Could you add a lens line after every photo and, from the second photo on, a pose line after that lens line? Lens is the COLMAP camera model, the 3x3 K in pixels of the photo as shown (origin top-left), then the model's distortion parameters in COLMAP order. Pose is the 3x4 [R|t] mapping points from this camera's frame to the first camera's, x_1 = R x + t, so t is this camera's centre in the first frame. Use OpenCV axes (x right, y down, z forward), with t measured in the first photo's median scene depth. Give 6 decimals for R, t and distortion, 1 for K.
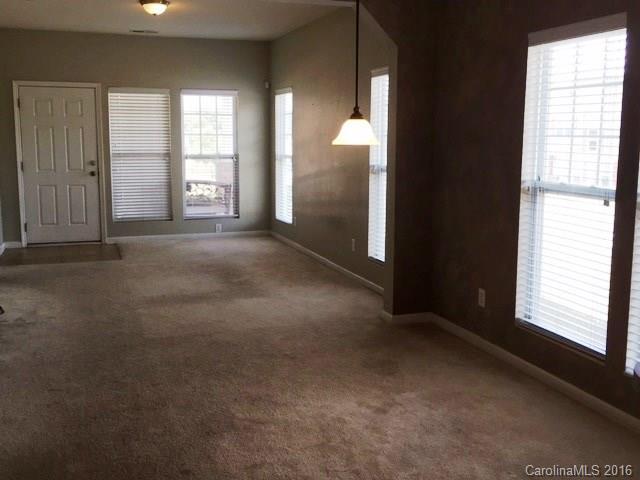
lens RADIAL K [[711.3, 0, 318.7], [0, 711.3, 229.0], [0, 0, 1]] dist [0.073680, 0.015789]
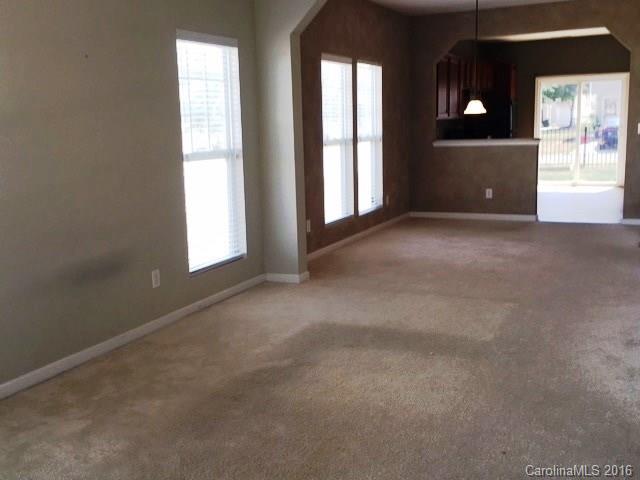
lens RADIAL K [[692.2, 0, 310.9], [0, 692.2, 238.1], [0, 0, 1]] dist [-0.106287, 0.462065]
pose [[-0.705401, -0.127416, 0.697262, -0.735957], [0.105643, 0.953824, 0.281176, -0.258300], [-0.700892, 0.272002, -0.659368, 1.820614]]
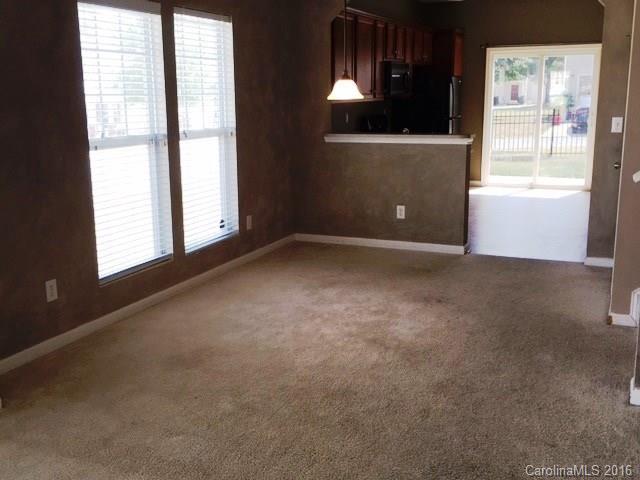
lens RADIAL K [[711.3, 0, 318.7], [0, 711.3, 229.0], [0, 0, 1]] dist [0.073680, 0.015789]
pose [[-0.742002, -0.127507, 0.658160, -0.690490], [0.099449, 0.949949, 0.296154, -0.239949], [-0.662980, 0.285200, -0.692183, 1.695883]]
